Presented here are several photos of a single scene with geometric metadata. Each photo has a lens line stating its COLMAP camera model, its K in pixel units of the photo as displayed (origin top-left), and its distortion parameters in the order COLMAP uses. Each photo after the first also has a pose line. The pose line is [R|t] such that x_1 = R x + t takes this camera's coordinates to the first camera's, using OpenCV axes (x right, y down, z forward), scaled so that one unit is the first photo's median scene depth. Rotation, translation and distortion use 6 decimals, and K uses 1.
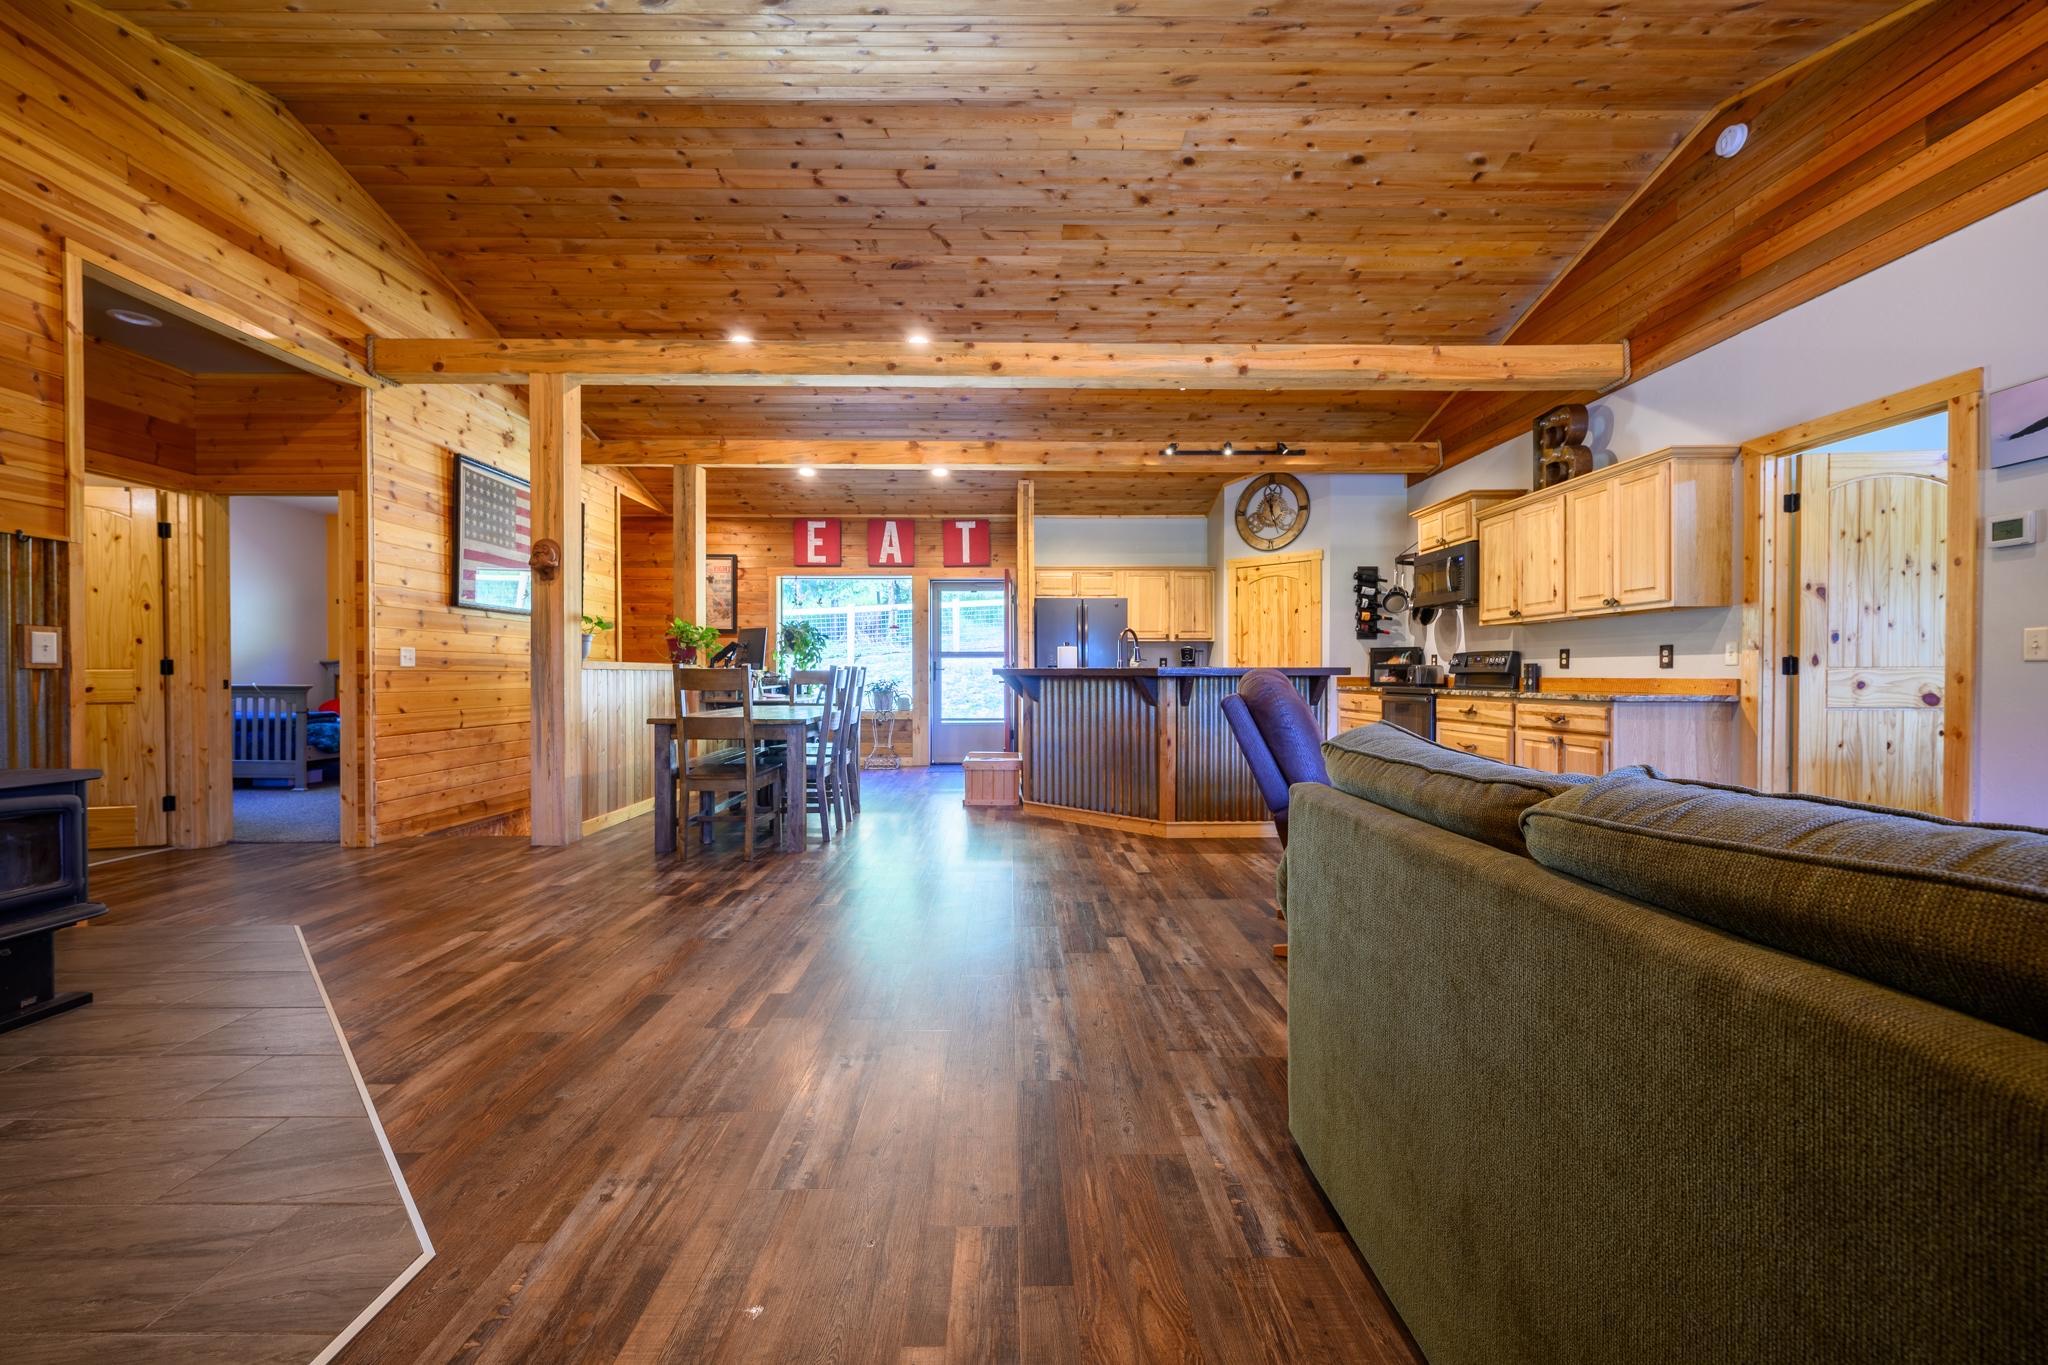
lens RADIAL K [[807.4, 0, 1016.2], [0, 807.4, 681.5], [0, 0, 1]] dist [-0.000026, 0.000404]
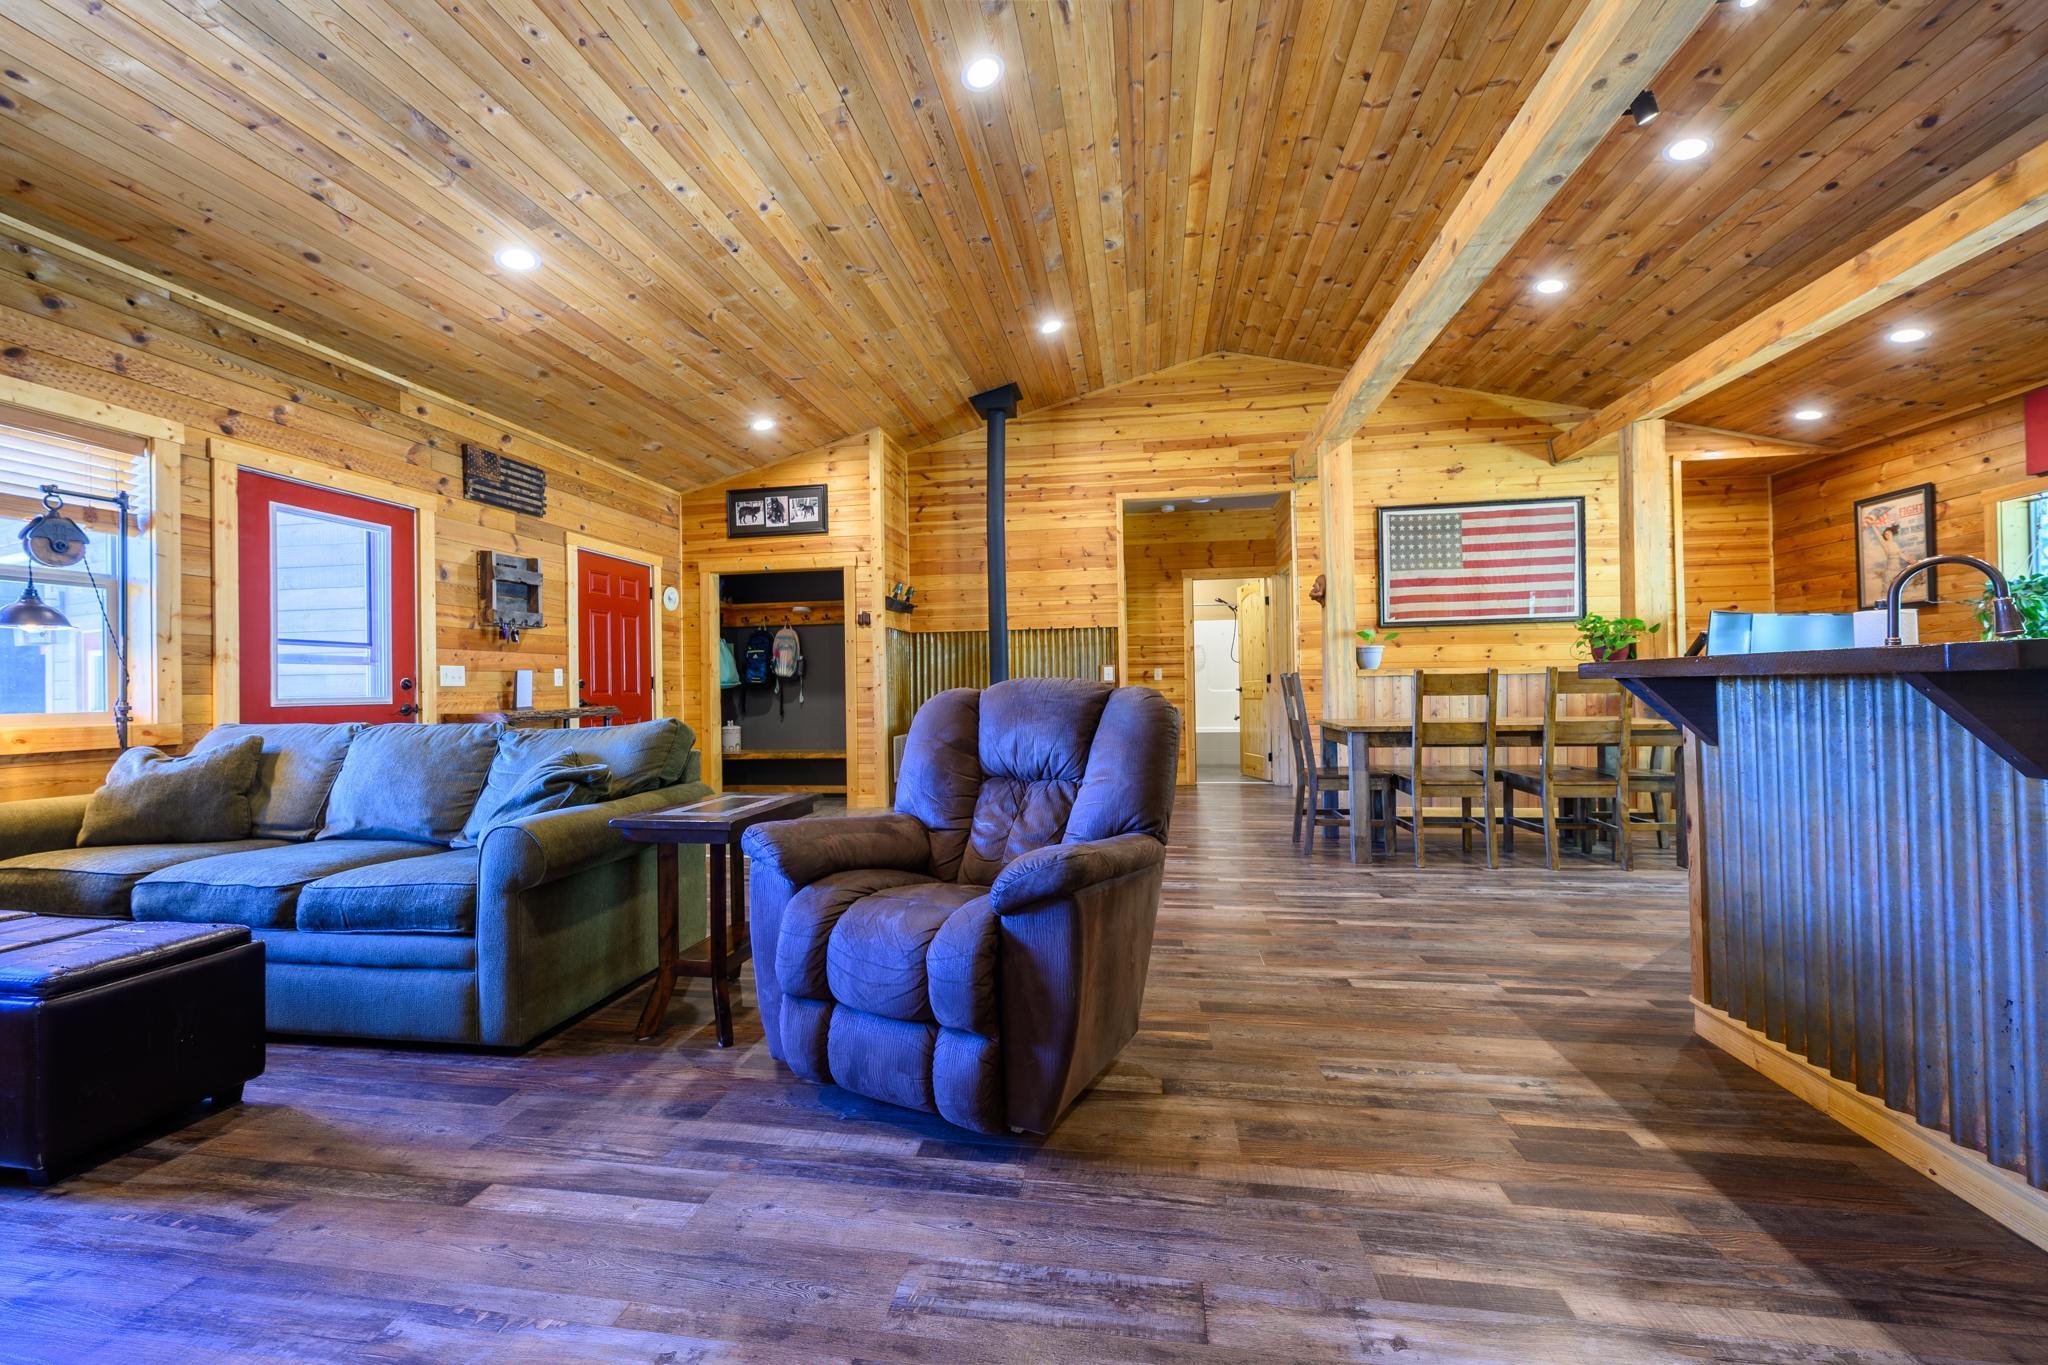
lens RADIAL K [[807.4, 0, 1018.9], [0, 807.4, 681.0], [0, 0, 1]] dist [-0.000026, 0.000404]
pose [[-0.164707, -0.003570, -0.986336, 0.680970], [0.008820, 0.999948, -0.005092, -0.007073], [0.986303, -0.009538, -0.164667, 0.673802]]
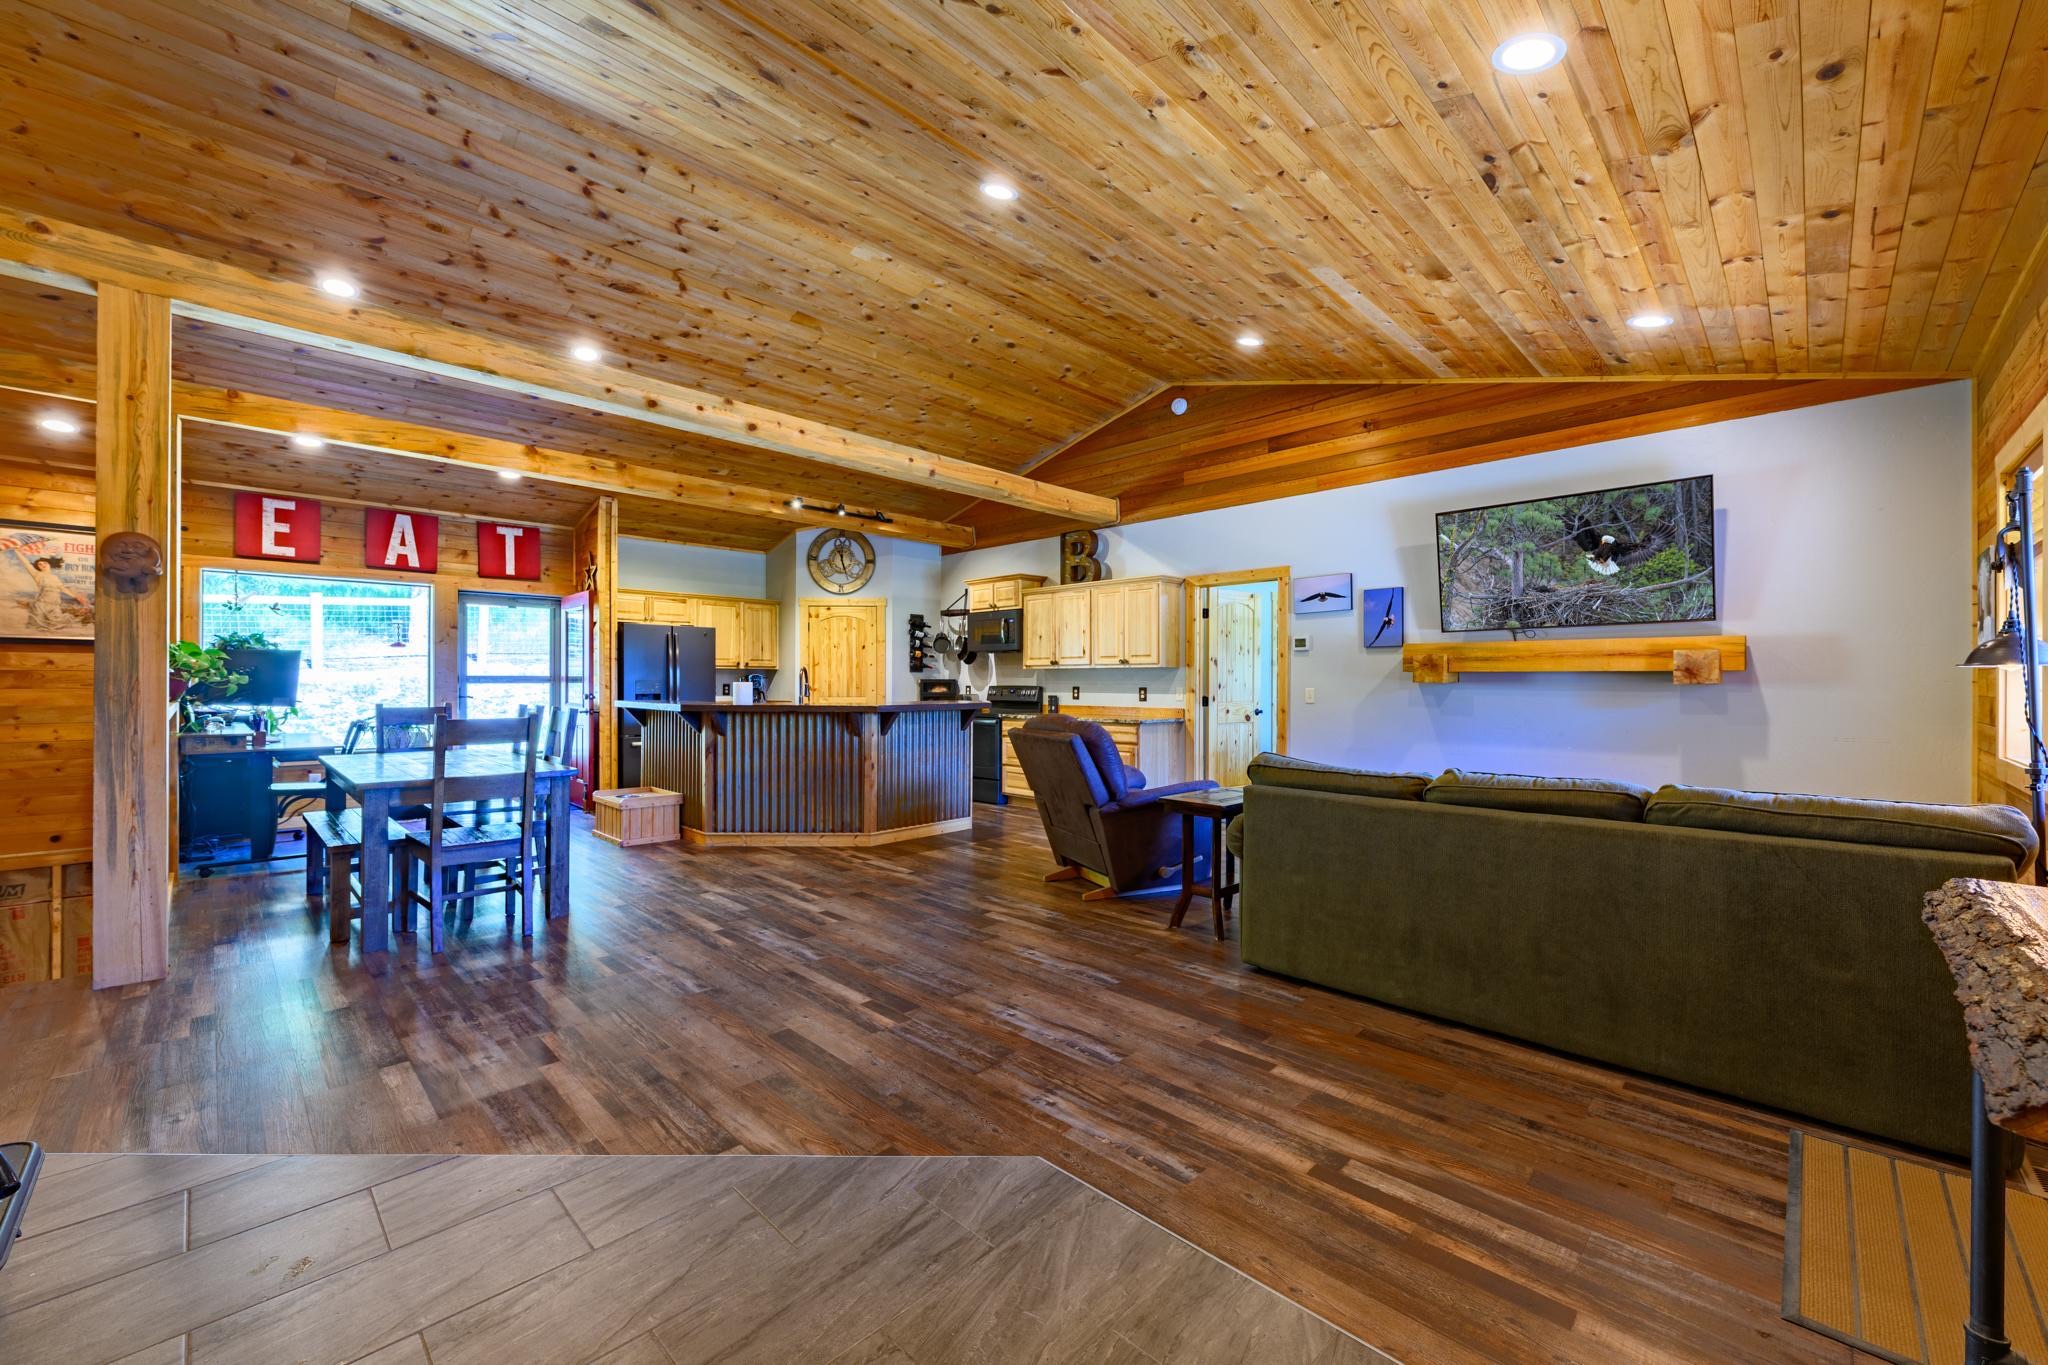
lens RADIAL K [[807.4, 0, 1017.2], [0, 807.4, 680.9], [0, 0, 1]] dist [-0.000026, 0.000404]
pose [[0.710691, 0.003519, 0.703496, -0.487175], [0.003389, 0.999959, -0.008426, -0.039689], [-0.703496, 0.008373, 0.710650, -0.007305]]
